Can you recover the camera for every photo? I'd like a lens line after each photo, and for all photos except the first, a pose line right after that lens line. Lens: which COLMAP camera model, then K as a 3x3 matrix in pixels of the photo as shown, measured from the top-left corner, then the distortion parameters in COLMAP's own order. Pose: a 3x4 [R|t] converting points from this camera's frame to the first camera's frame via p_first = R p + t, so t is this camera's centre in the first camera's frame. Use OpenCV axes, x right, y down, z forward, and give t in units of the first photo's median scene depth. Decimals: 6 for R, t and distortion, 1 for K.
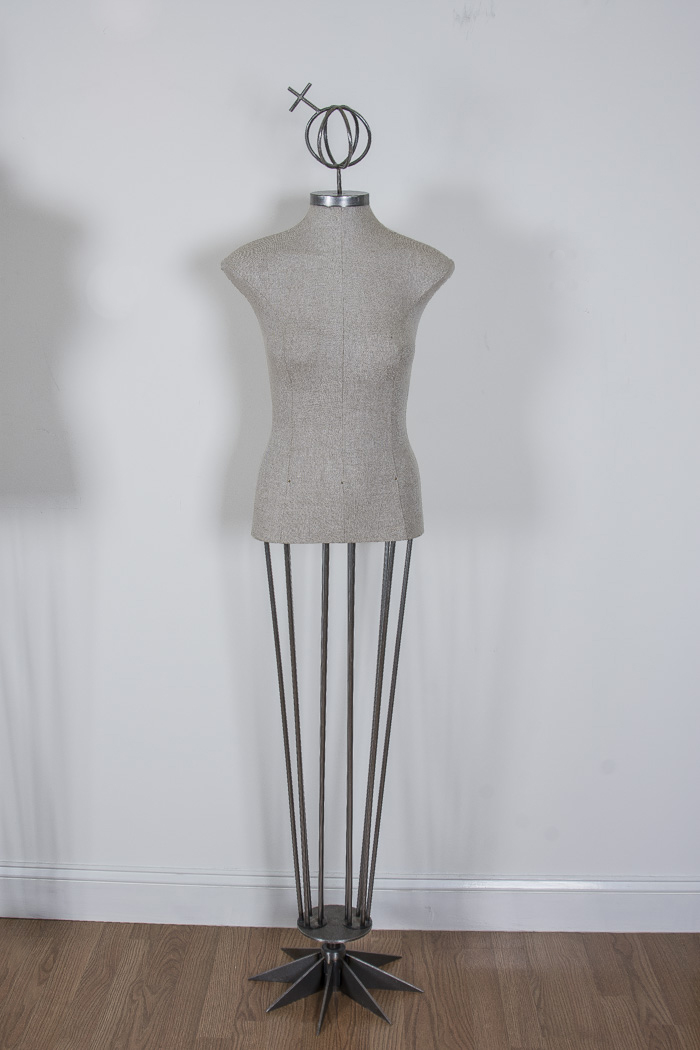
lens RADIAL K [[1309.9, 0, 355.1], [0, 1309.9, 530.2], [0, 0, 1]] dist [-0.155726, 0.000000]
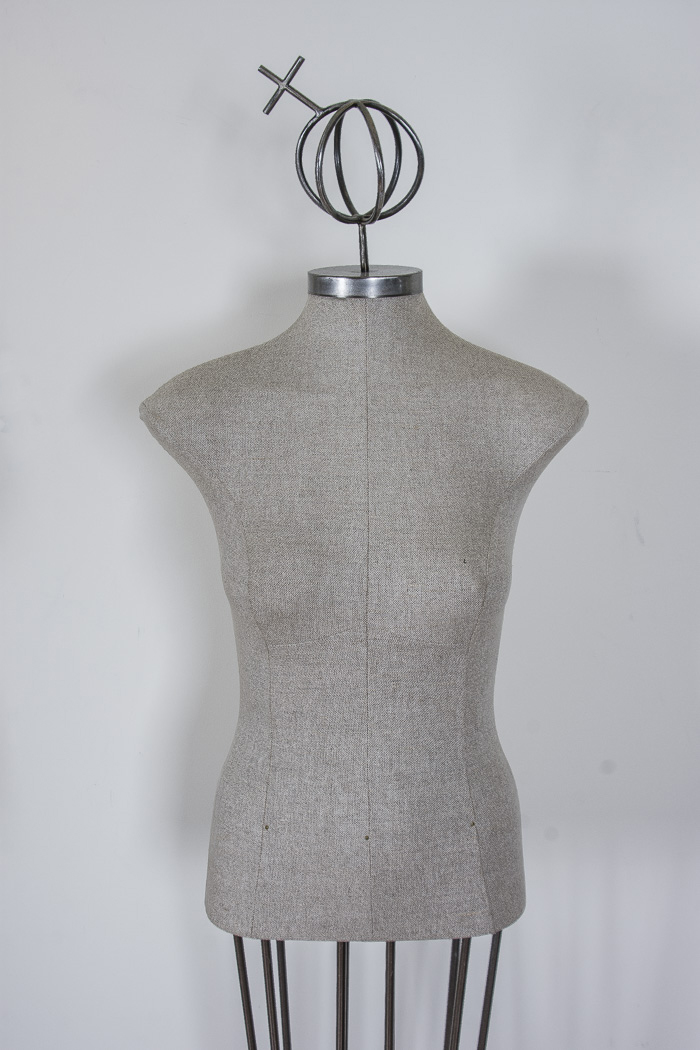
lens RADIAL K [[1309.9, 0, 350.9], [0, 1309.9, 521.3], [0, 0, 1]] dist [-0.155726, 0.000000]
pose [[0.997509, 0.001420, -0.070518, 0.019542], [-0.003921, 0.999368, -0.035341, -0.142329], [0.070423, 0.035530, 0.996884, 0.487146]]
